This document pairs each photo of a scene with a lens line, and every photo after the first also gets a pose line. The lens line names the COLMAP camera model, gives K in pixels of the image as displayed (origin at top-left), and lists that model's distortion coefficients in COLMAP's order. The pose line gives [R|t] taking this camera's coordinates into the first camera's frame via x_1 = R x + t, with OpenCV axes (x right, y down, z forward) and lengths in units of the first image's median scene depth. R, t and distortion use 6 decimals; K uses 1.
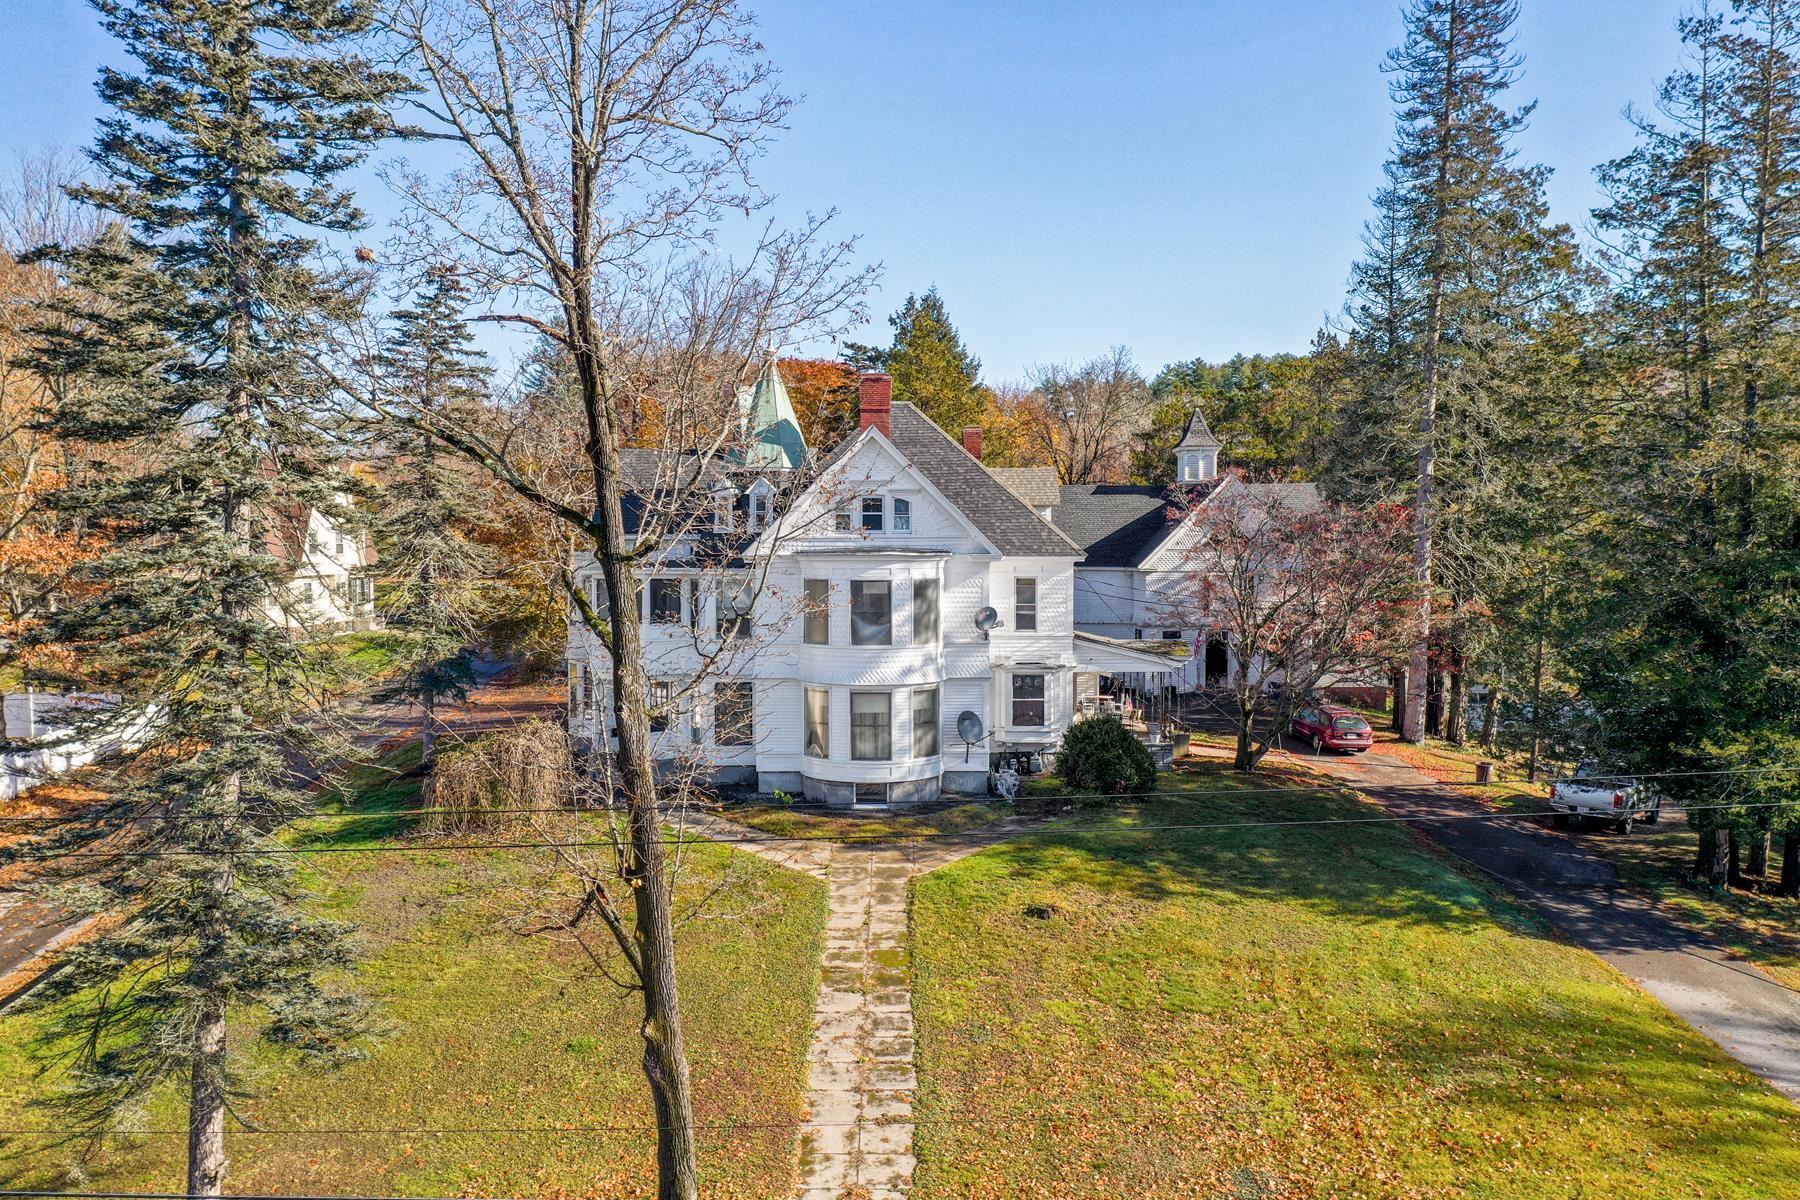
lens RADIAL K [[1509.3, 0, 872.0], [0, 1509.3, 667.0], [0, 0, 1]] dist [-0.054657, -0.001005]
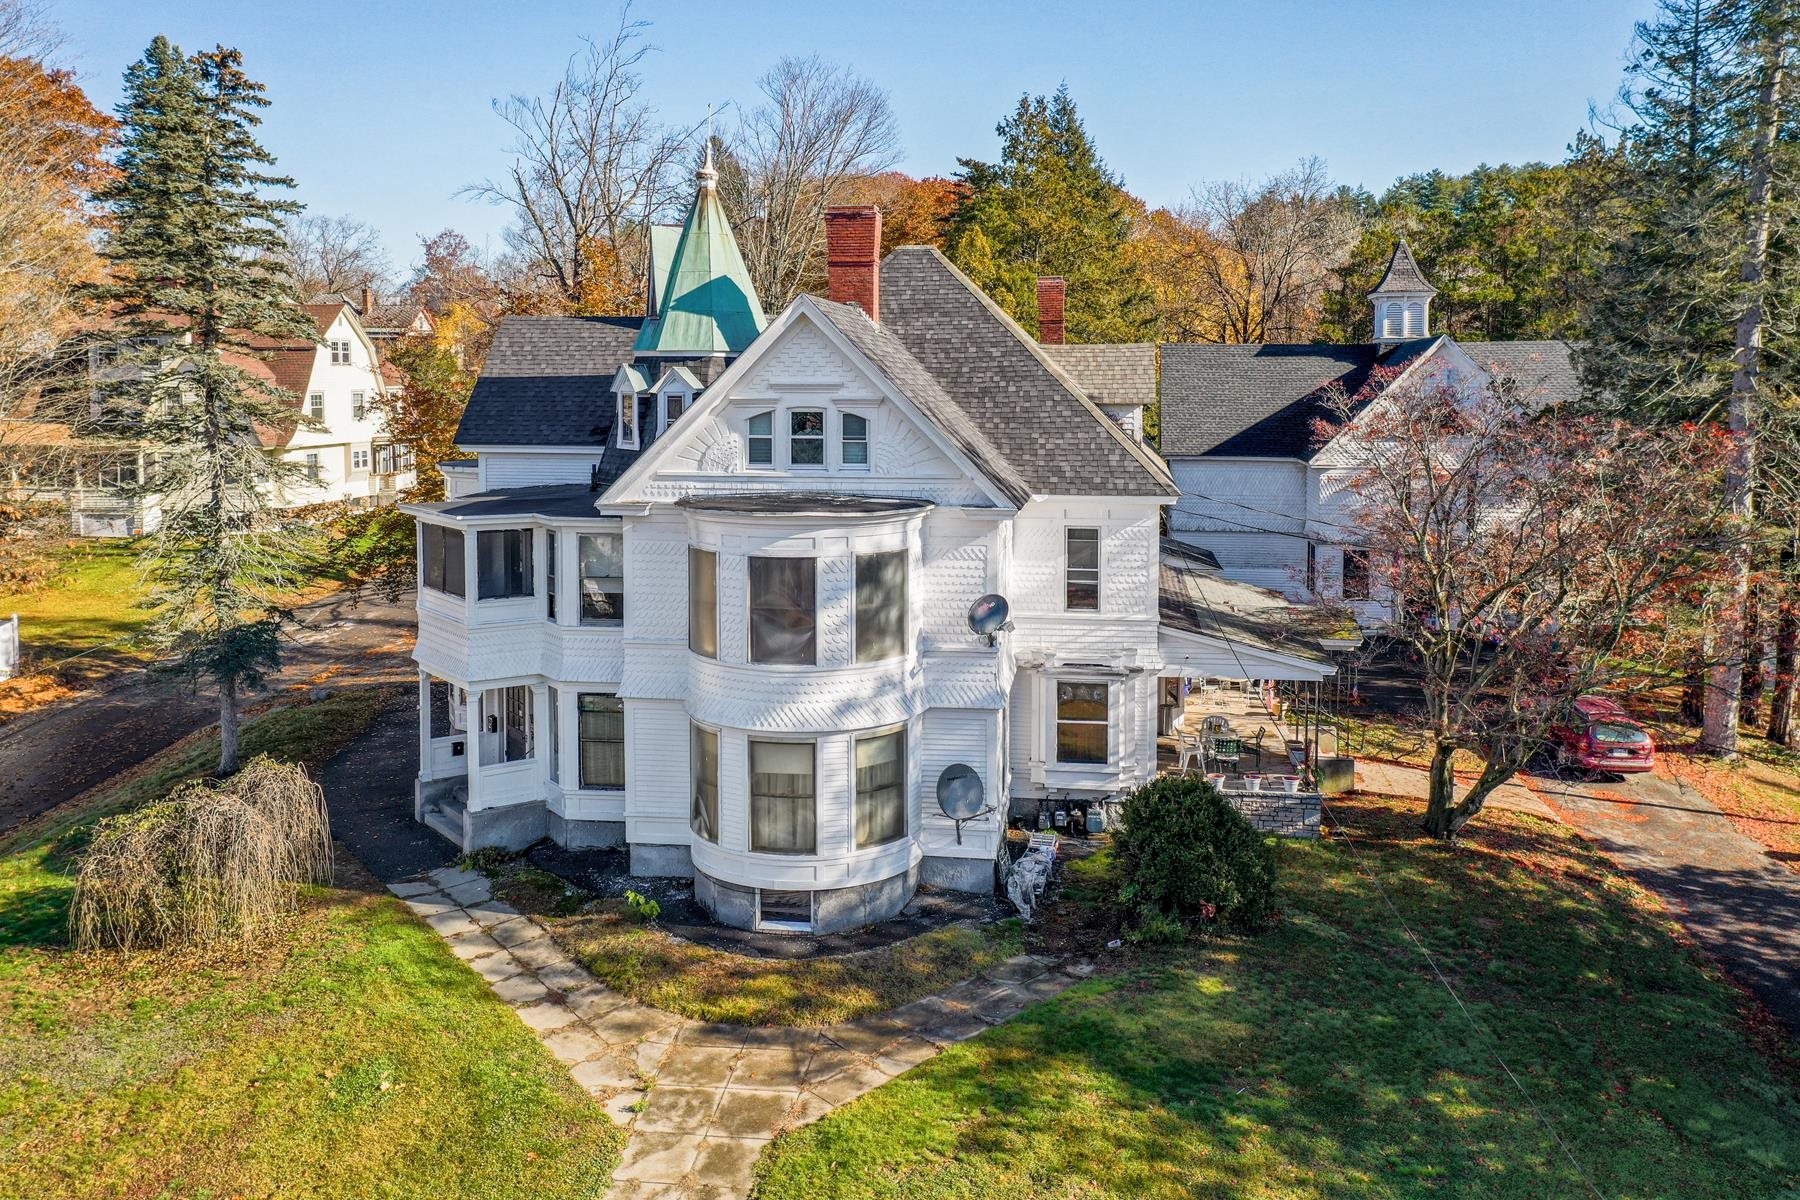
lens RADIAL K [[1485.2, 0, 904.0], [0, 1485.2, 488.7], [0, 0, 1]] dist [-0.009504, -0.010292]
pose [[0.991108, 0.014555, -0.132263, 0.110068], [-0.013793, 0.999883, 0.006675, -0.078714], [0.132345, -0.004792, 0.991192, 0.374455]]
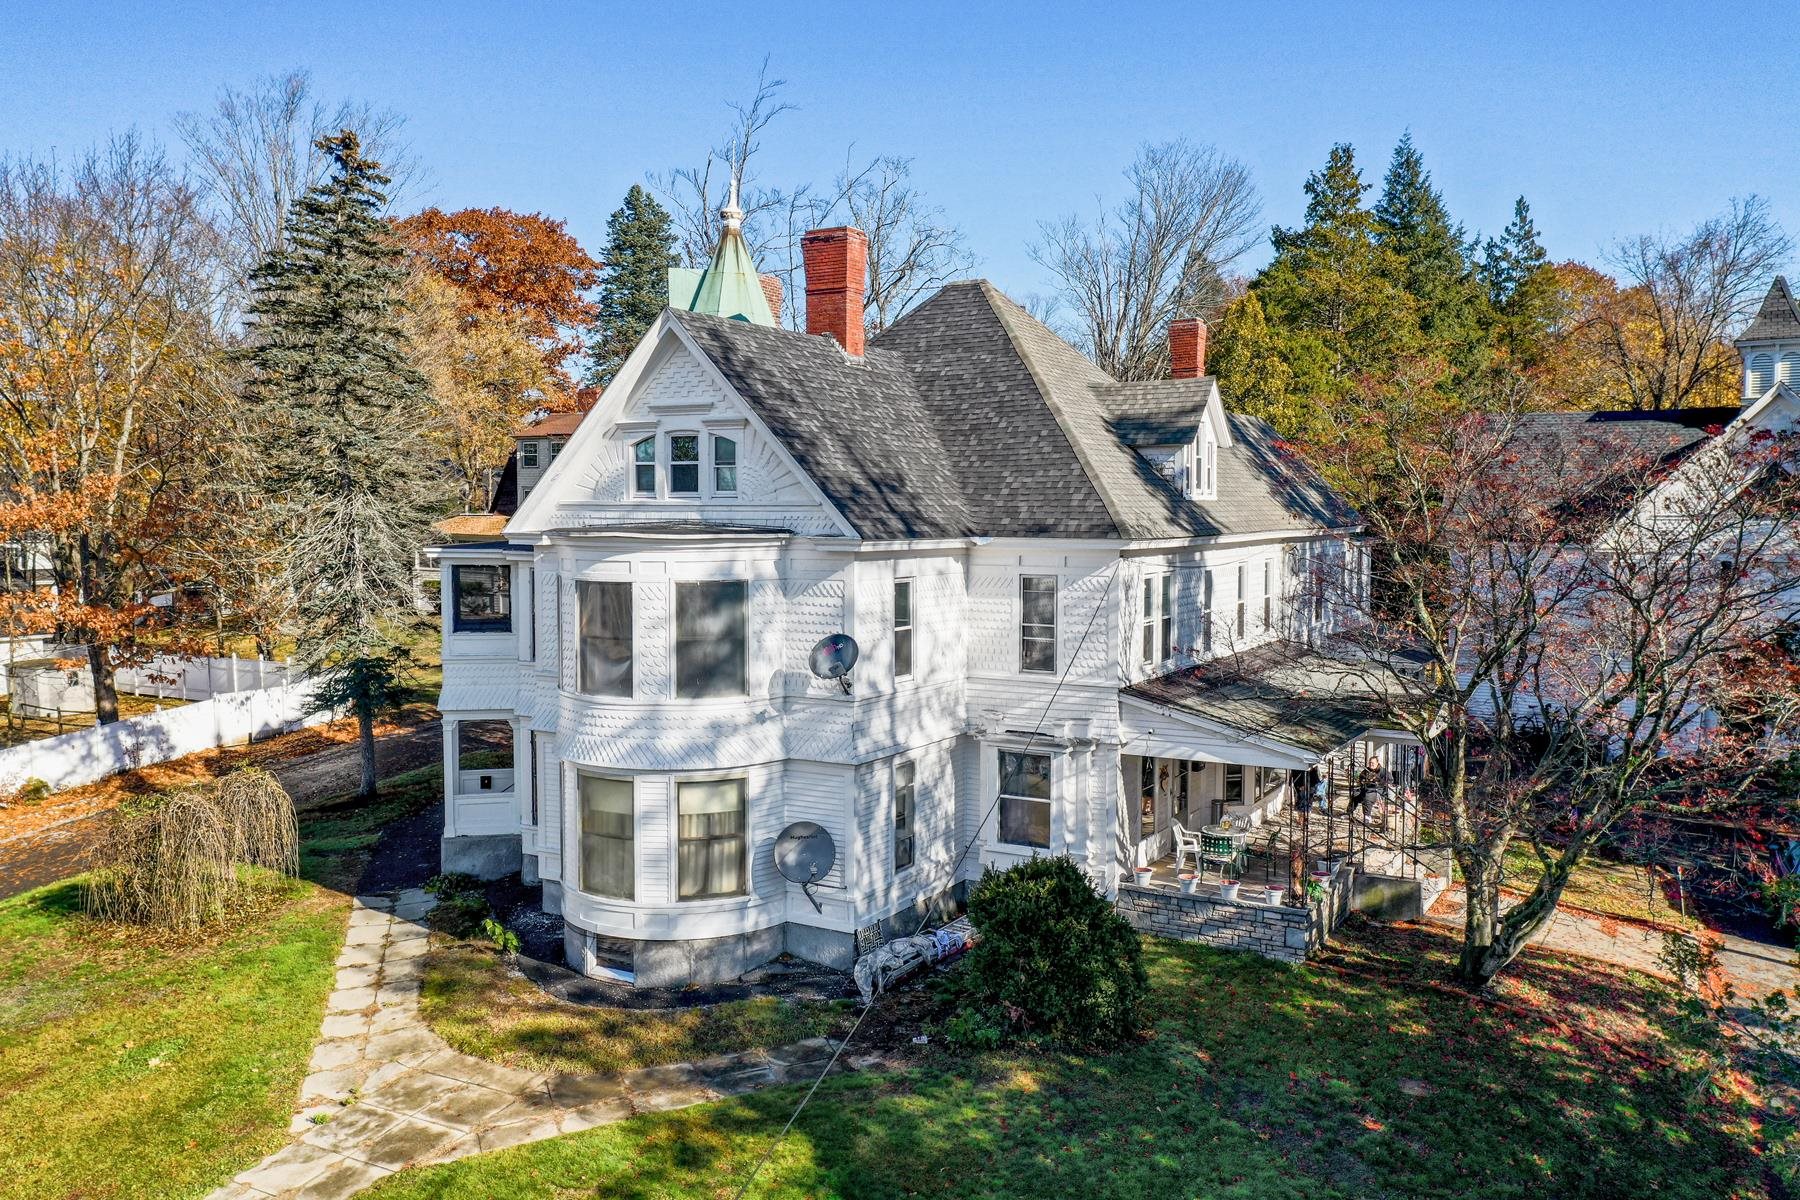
lens RADIAL K [[1436.9, 0, 900.1], [0, 1436.9, 637.3], [0, 0, 1]] dist [0.013200, -0.000801]
pose [[0.858772, 0.049342, -0.509977, 0.327248], [-0.041593, 0.998781, 0.026595, -0.049073], [0.510668, -0.001627, 0.859777, 0.524919]]
